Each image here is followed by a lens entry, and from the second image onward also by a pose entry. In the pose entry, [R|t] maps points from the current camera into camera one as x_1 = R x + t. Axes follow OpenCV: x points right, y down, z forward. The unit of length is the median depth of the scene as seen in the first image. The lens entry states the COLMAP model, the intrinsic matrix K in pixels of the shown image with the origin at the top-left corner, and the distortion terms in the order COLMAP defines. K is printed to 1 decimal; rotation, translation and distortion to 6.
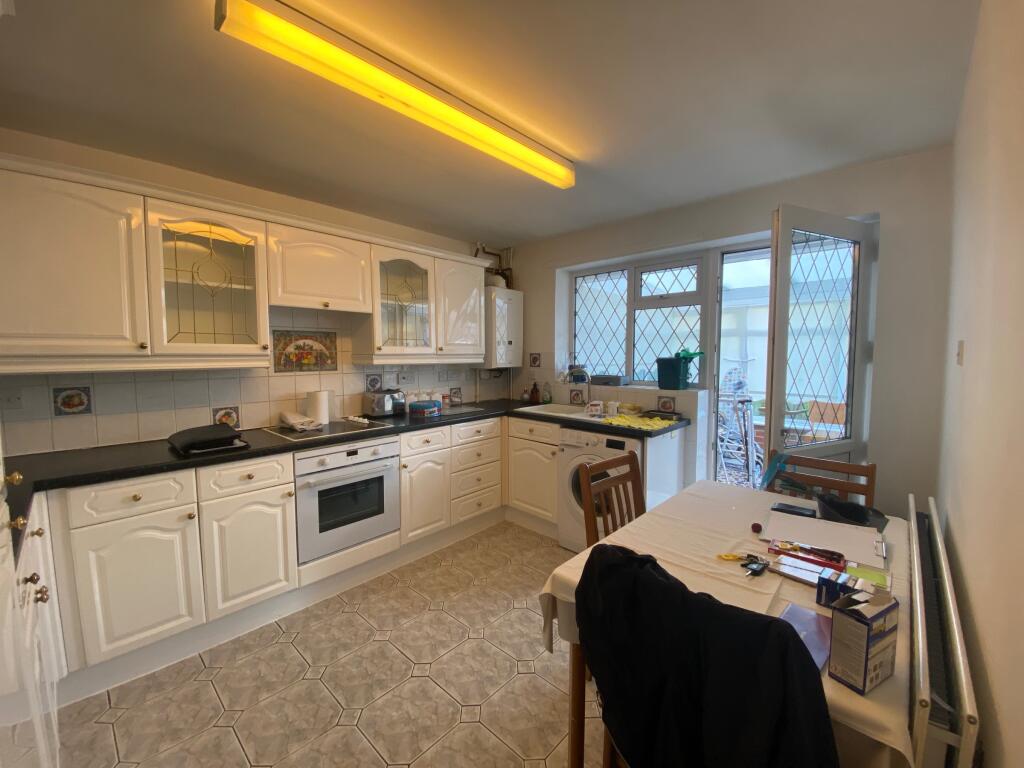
lens RADIAL K [[411.9, 0, 511.3], [0, 411.9, 381.8], [0, 0, 1]] dist [0.044389, -0.034627]
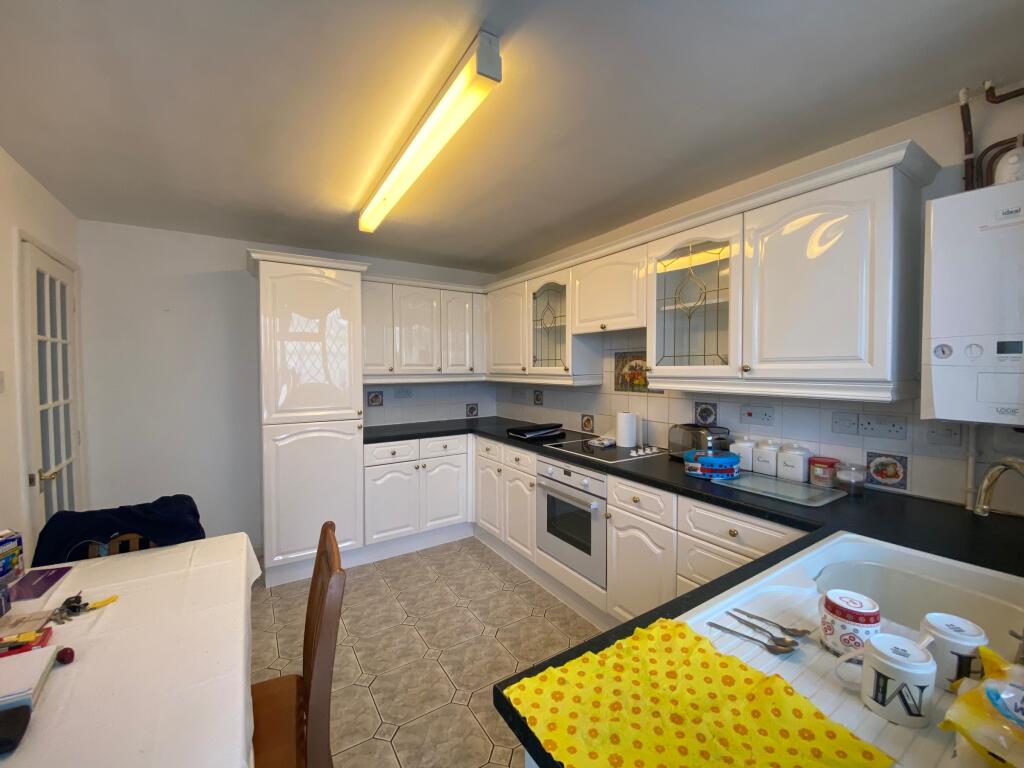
lens RADIAL K [[411.9, 0, 511.3], [0, 411.9, 381.8], [0, 0, 1]] dist [0.044389, -0.034627]
pose [[-0.246688, 0.037583, -0.968366, 0.598808], [-0.062503, 0.996550, 0.054599, -0.094310], [0.967077, 0.073995, -0.243488, 1.058239]]
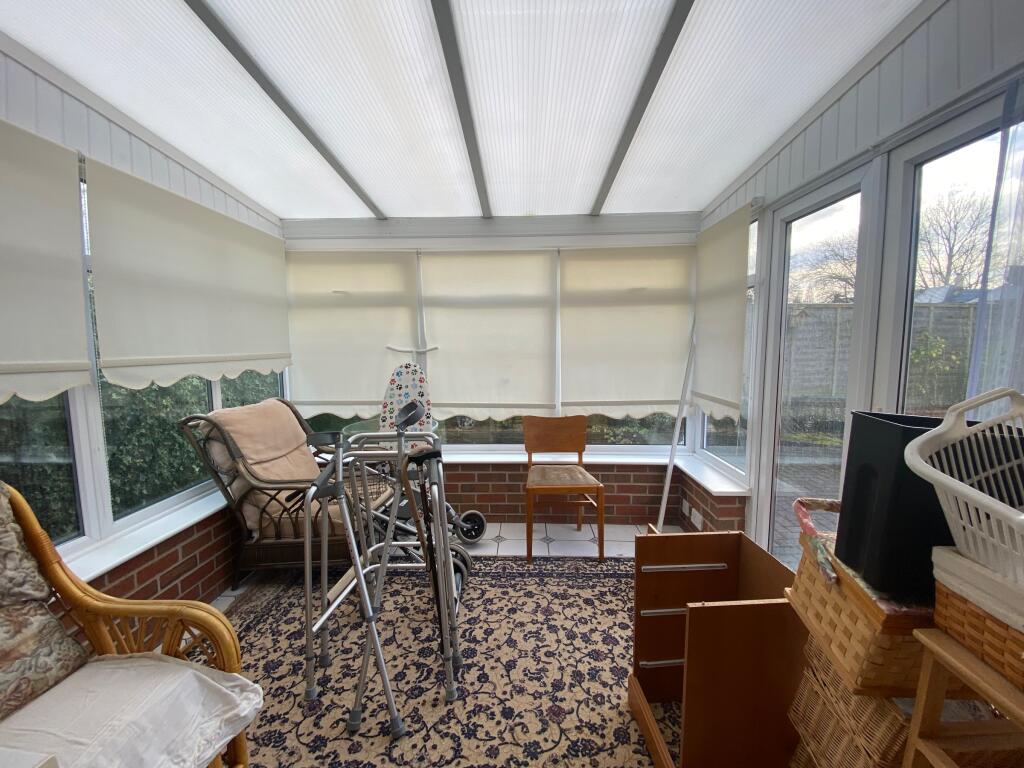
lens RADIAL K [[411.9, 0, 511.3], [0, 411.9, 381.8], [0, 0, 1]] dist [0.044389, -0.034627]
pose [[0.754891, -0.061231, 0.652986, 0.170884], [0.047611, 0.998122, 0.038553, -0.014579], [-0.654120, 0.001986, 0.756388, 0.298288]]
